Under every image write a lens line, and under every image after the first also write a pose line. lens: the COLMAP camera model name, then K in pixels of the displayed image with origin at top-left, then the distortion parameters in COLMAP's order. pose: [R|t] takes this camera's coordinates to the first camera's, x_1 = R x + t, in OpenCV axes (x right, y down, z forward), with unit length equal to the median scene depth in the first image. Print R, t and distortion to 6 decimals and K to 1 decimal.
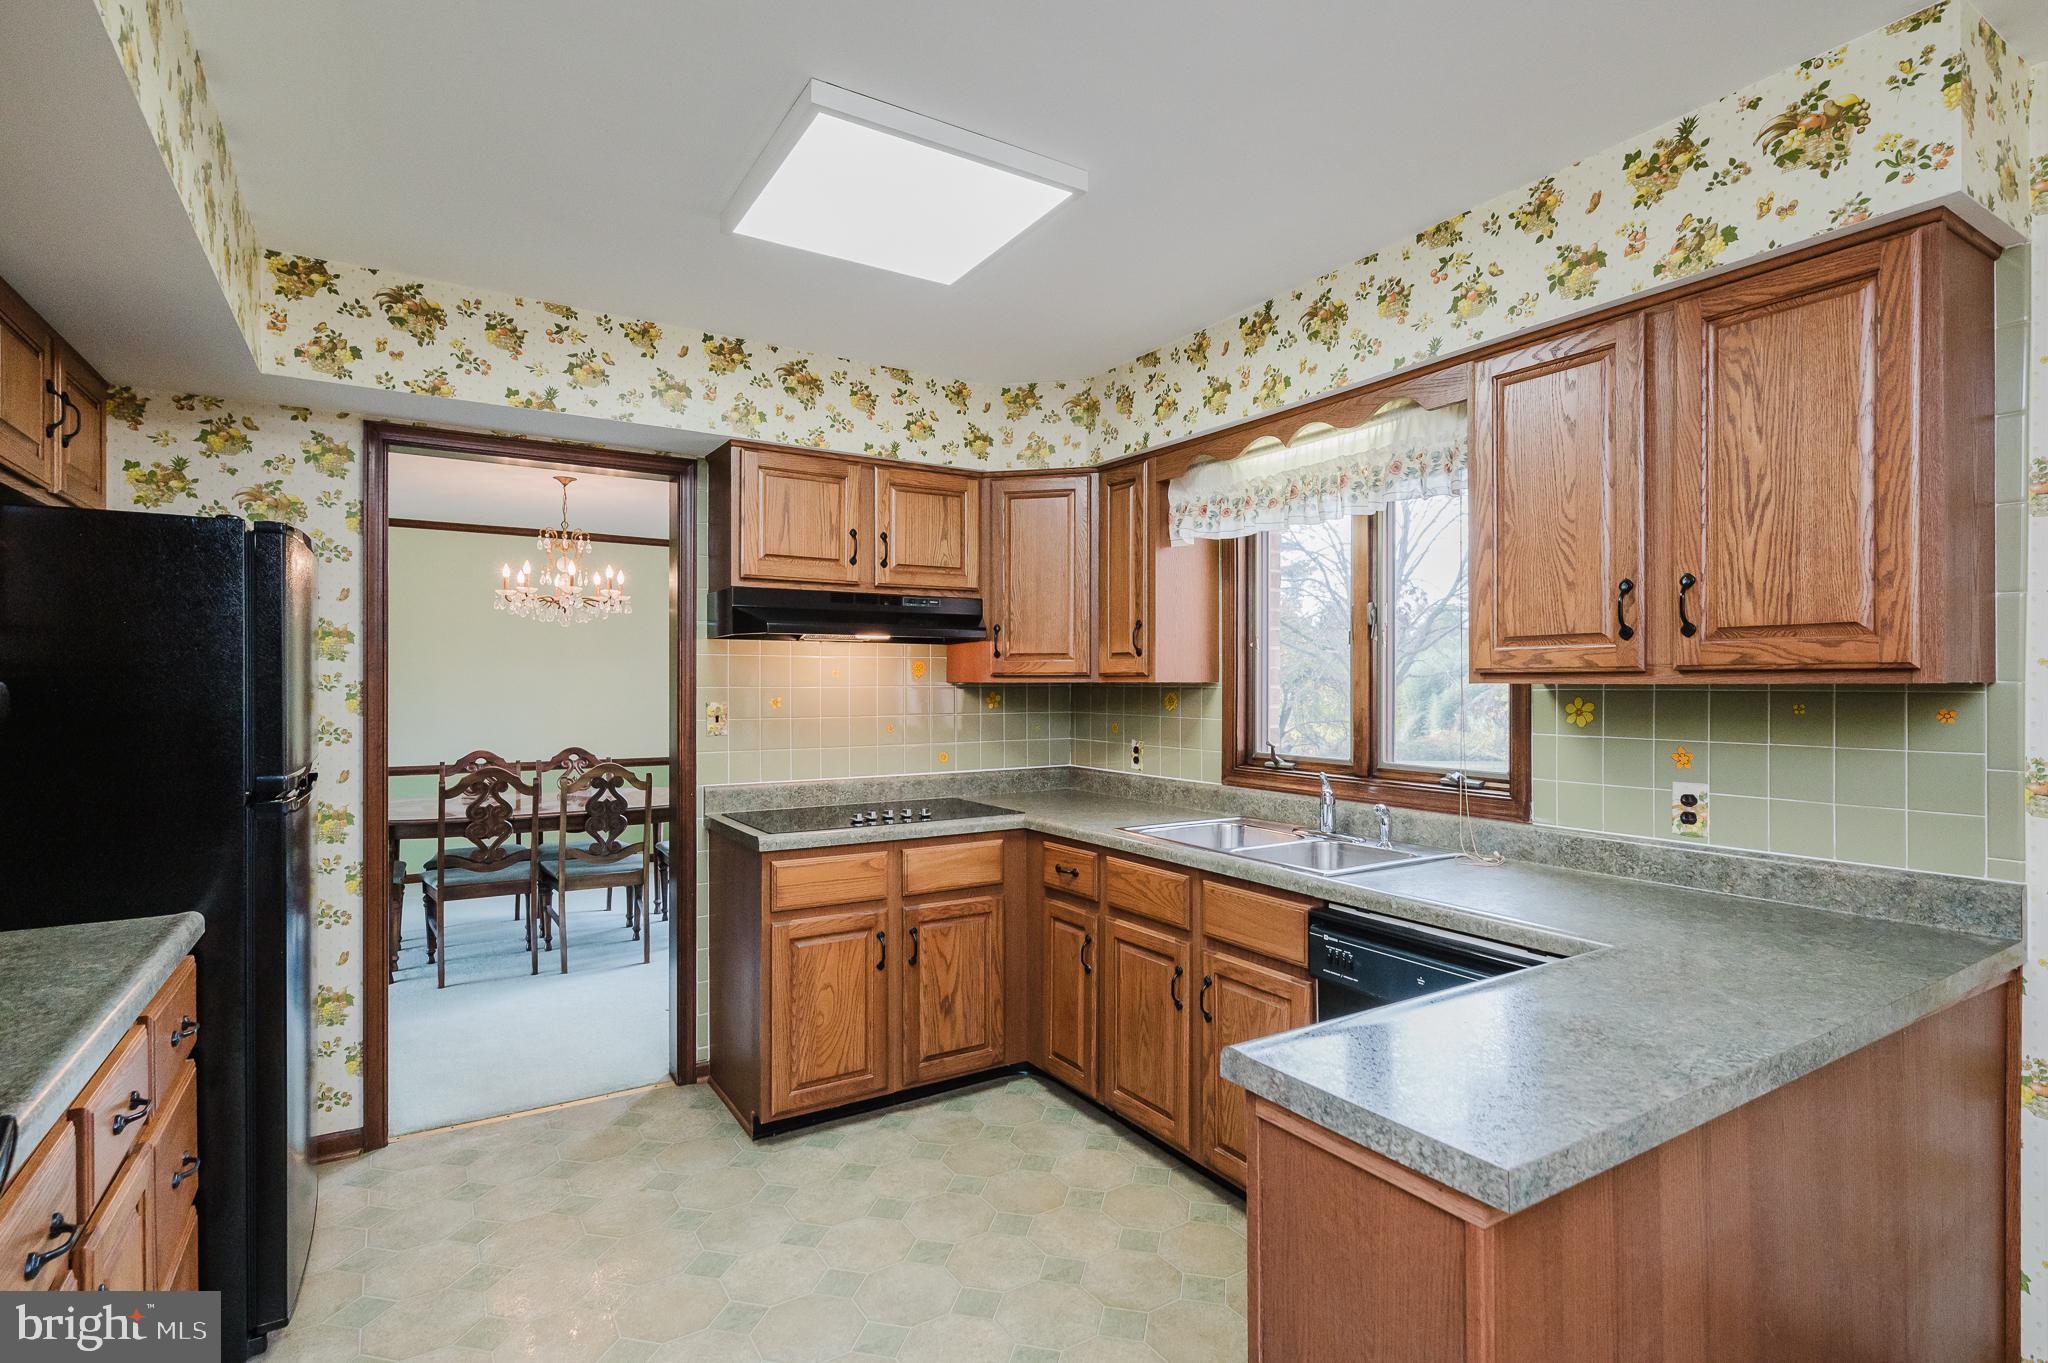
lens RADIAL K [[991.7, 0, 1022.0], [0, 991.7, 684.3], [0, 0, 1]] dist [0.000344, -0.000028]
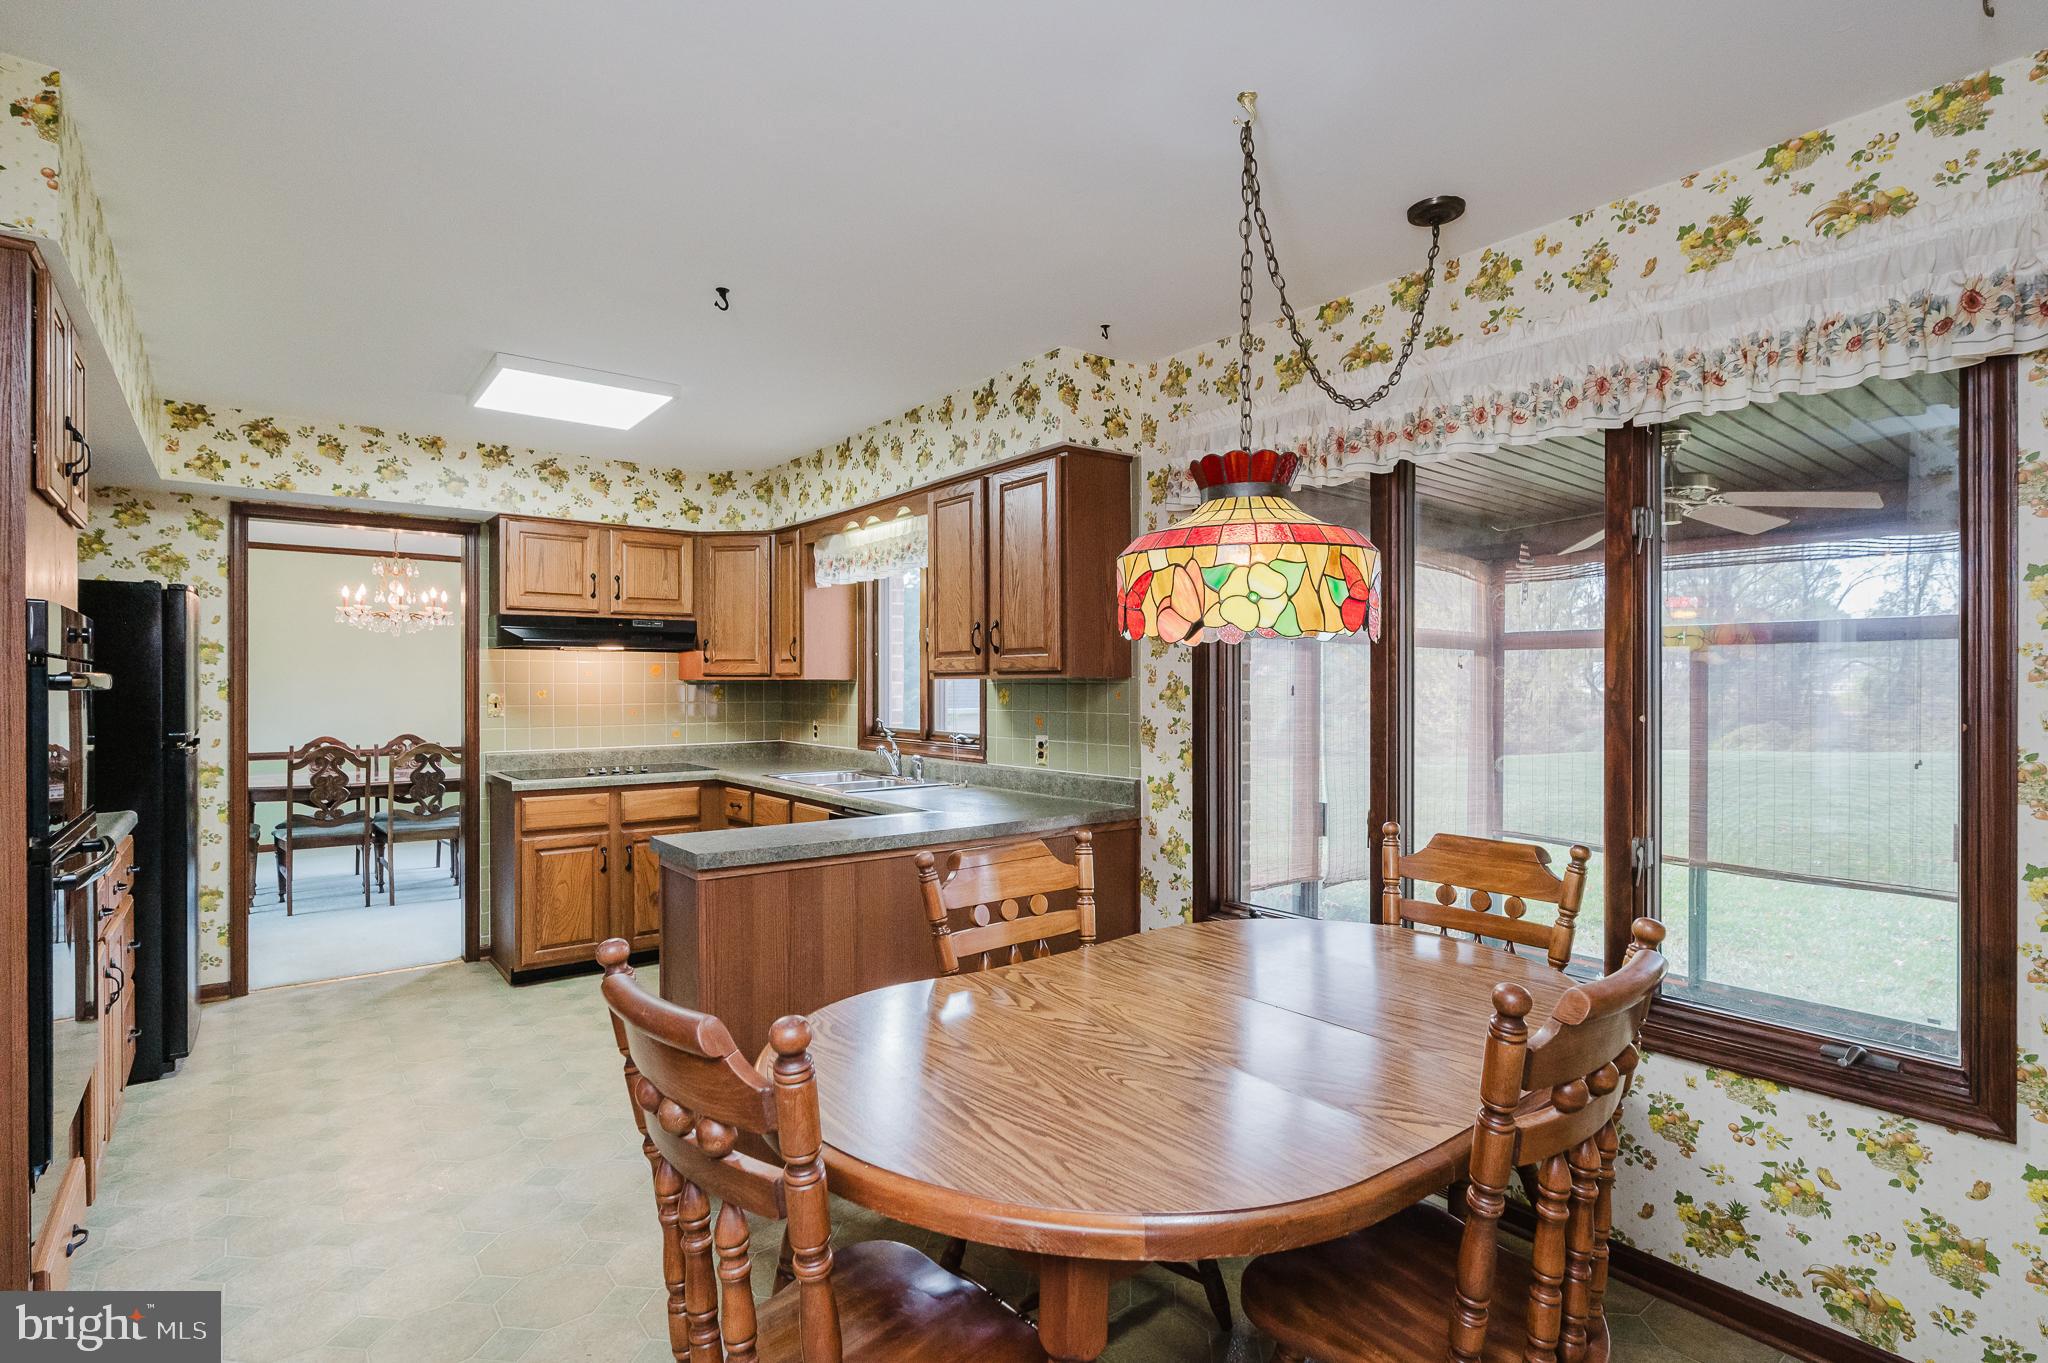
lens RADIAL K [[991.7, 0, 1024.0], [0, 991.7, 686.4], [0, 0, 1]] dist [0.000344, -0.000028]
pose [[0.994718, -0.000907, 0.102643, 0.329158], [0.000835, 0.999999, 0.000735, 0.007960], [-0.102643, -0.000646, 0.994718, -0.540284]]
